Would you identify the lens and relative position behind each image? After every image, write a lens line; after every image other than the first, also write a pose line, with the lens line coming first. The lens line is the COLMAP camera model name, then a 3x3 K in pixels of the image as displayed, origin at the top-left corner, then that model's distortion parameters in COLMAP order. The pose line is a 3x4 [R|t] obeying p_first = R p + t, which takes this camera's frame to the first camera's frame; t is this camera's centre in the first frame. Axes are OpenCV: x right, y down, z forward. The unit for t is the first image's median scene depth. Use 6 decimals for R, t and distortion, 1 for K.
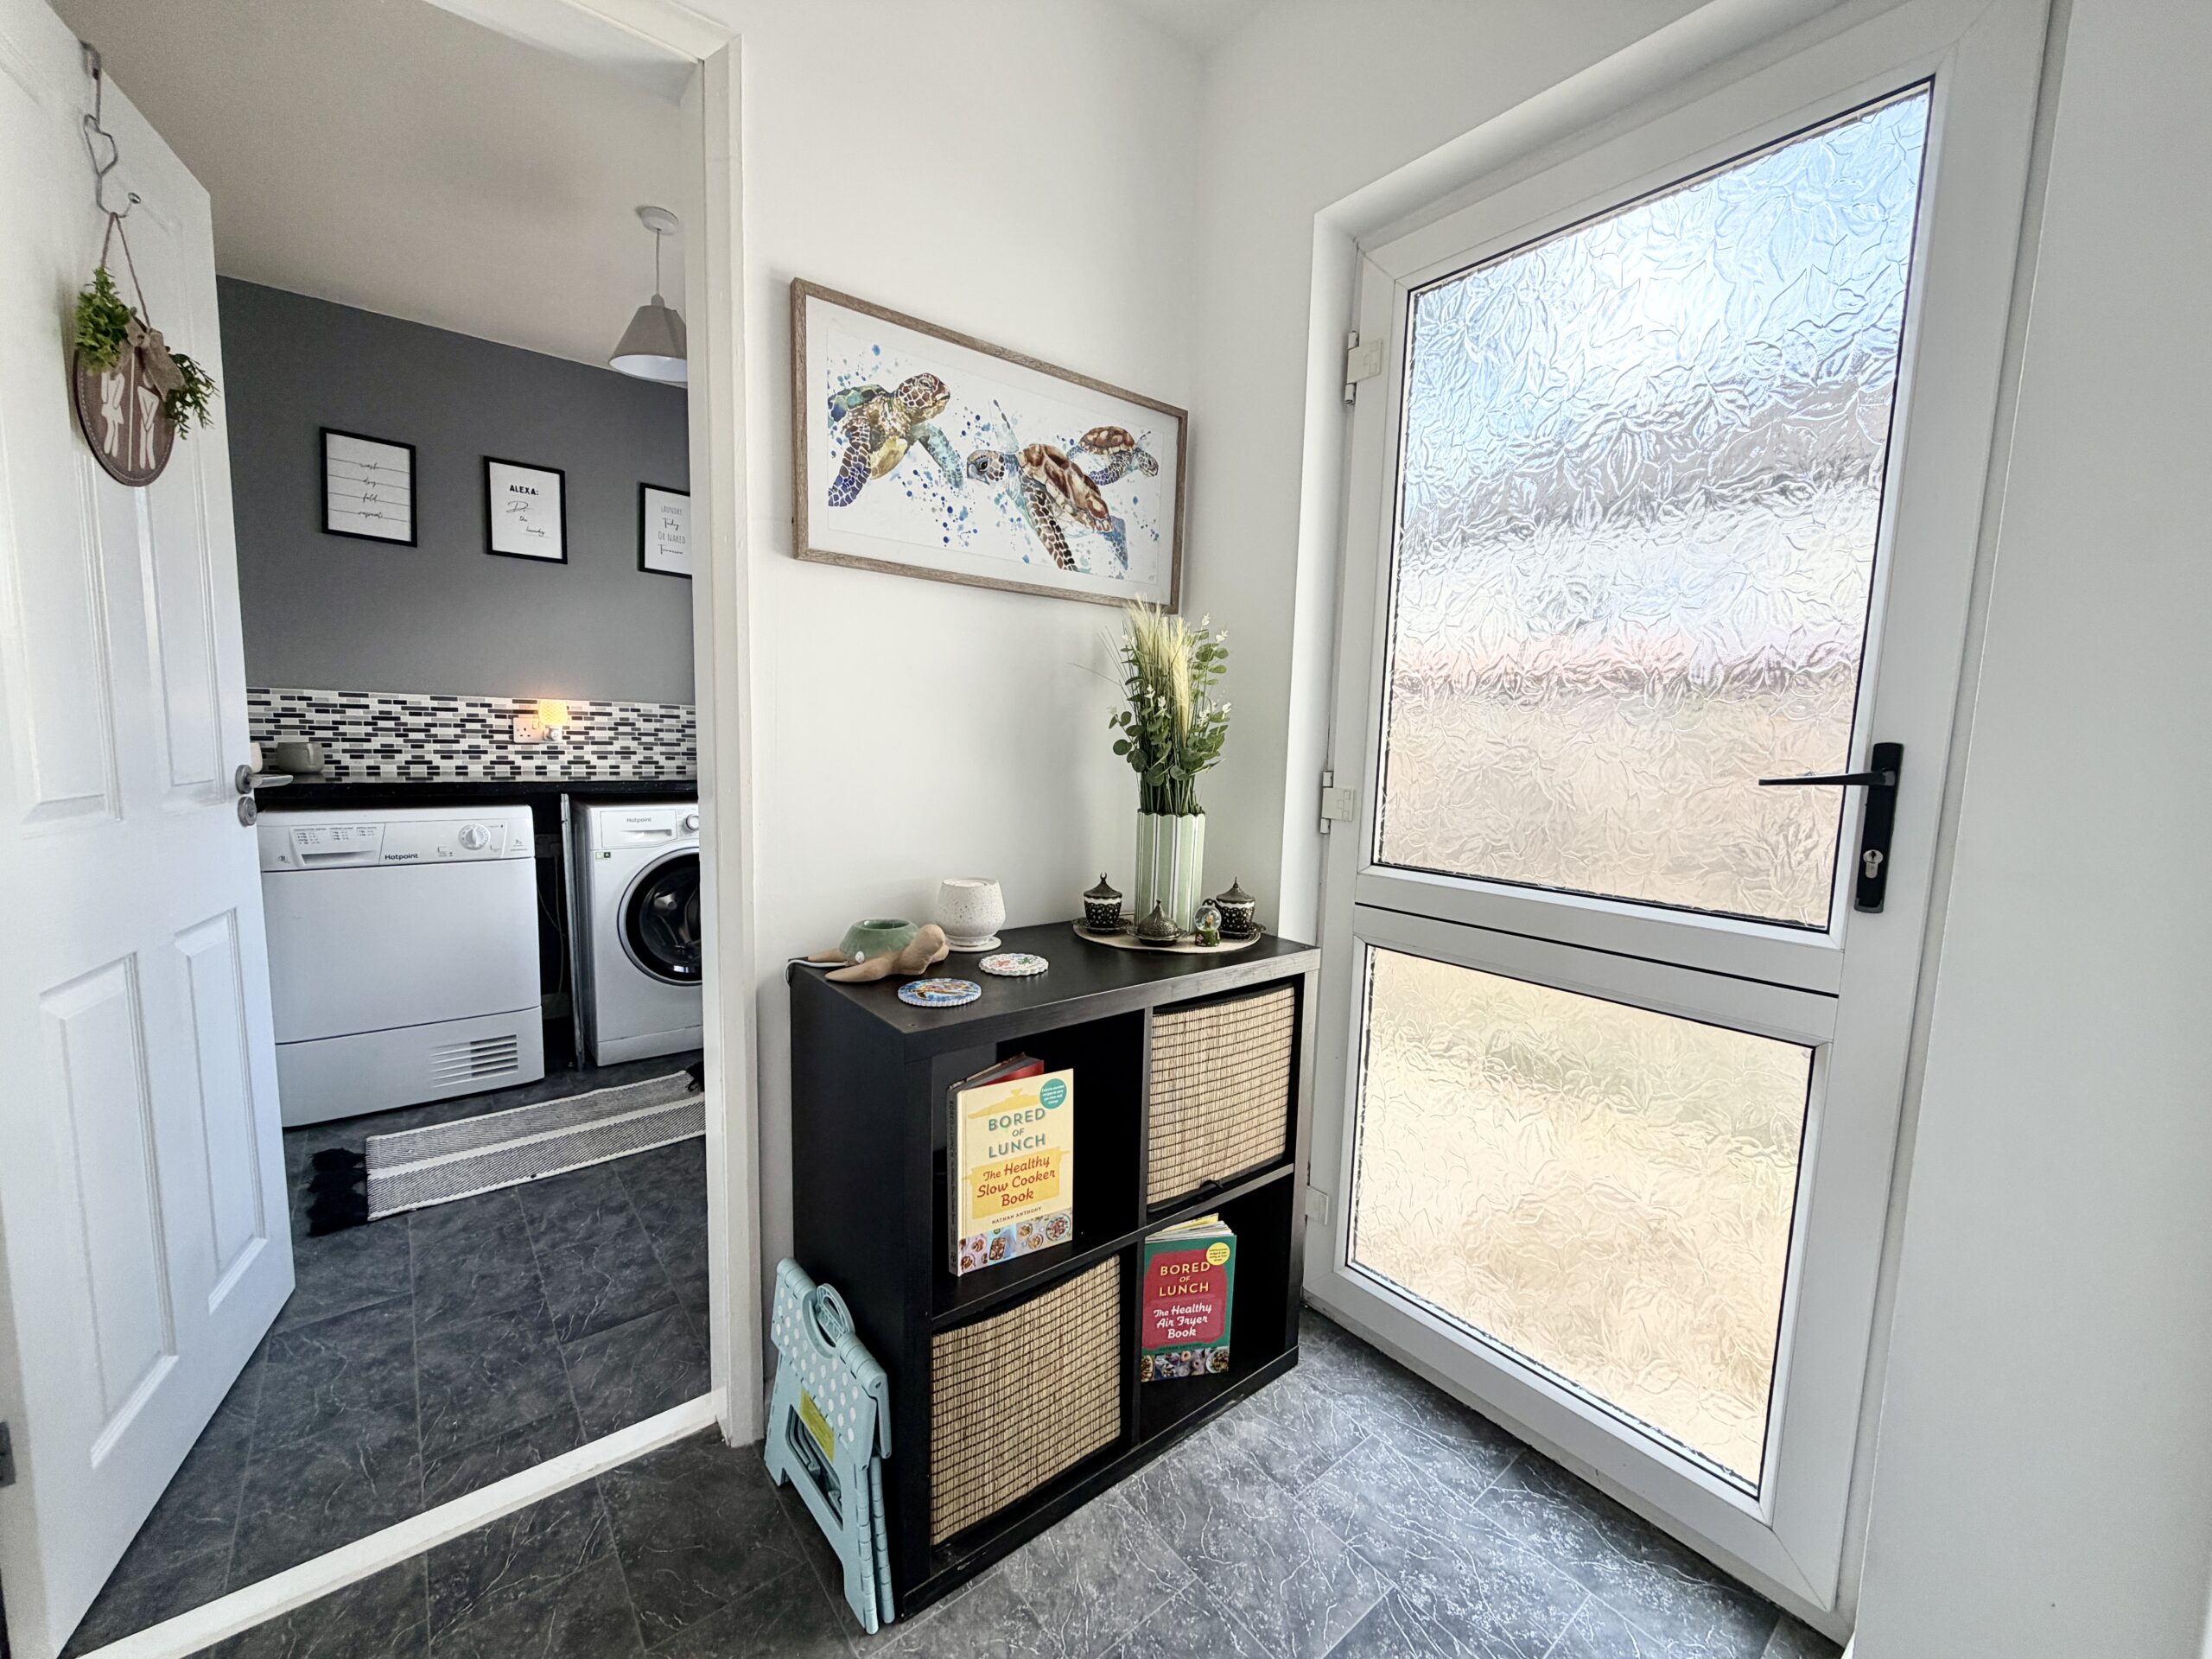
lens RADIAL K [[905.3, 0, 1106.0], [0, 905.3, 829.5], [0, 0, 1]] dist [0.020735, -0.000118]
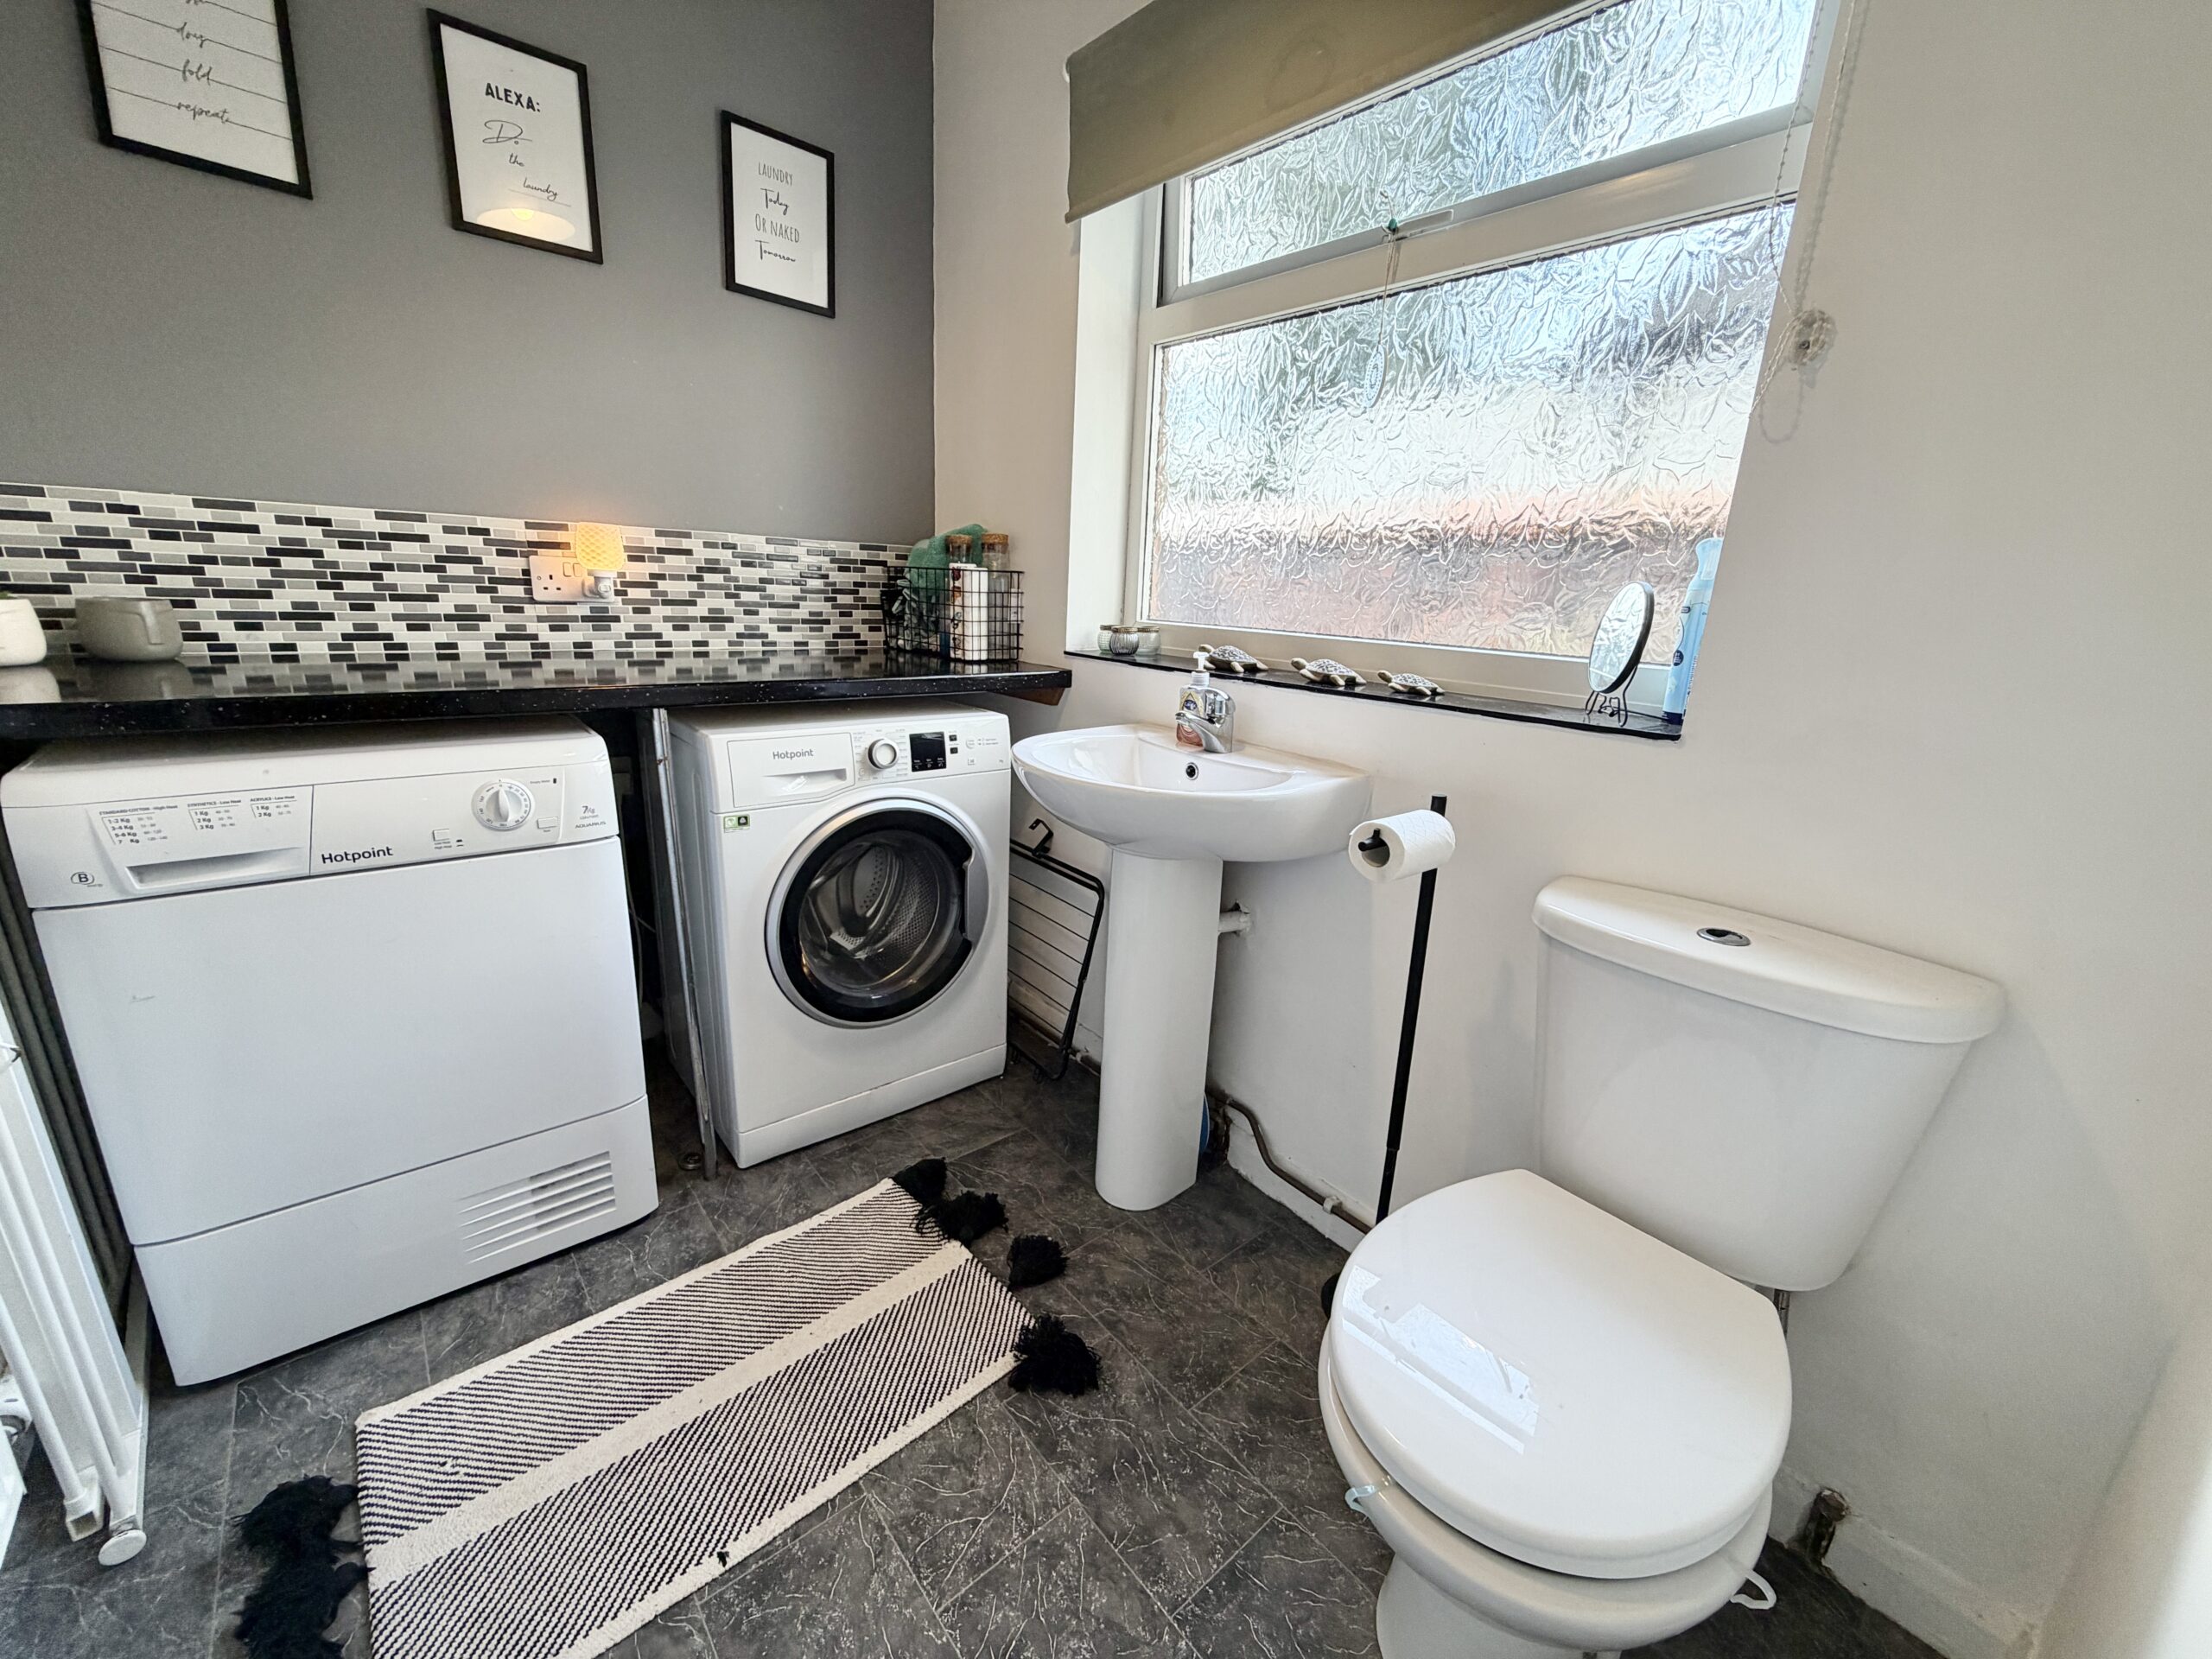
lens RADIAL K [[878.9, 0, 1097.0], [0, 878.9, 821.4], [0, 0, 1]] dist [0.008556, 0.000114]
pose [[0.999196, 0.006810, 0.039514, -0.326110], [-0.013055, 0.987029, 0.160013, -0.053335], [-0.037912, -0.160400, 0.986324, 0.432535]]
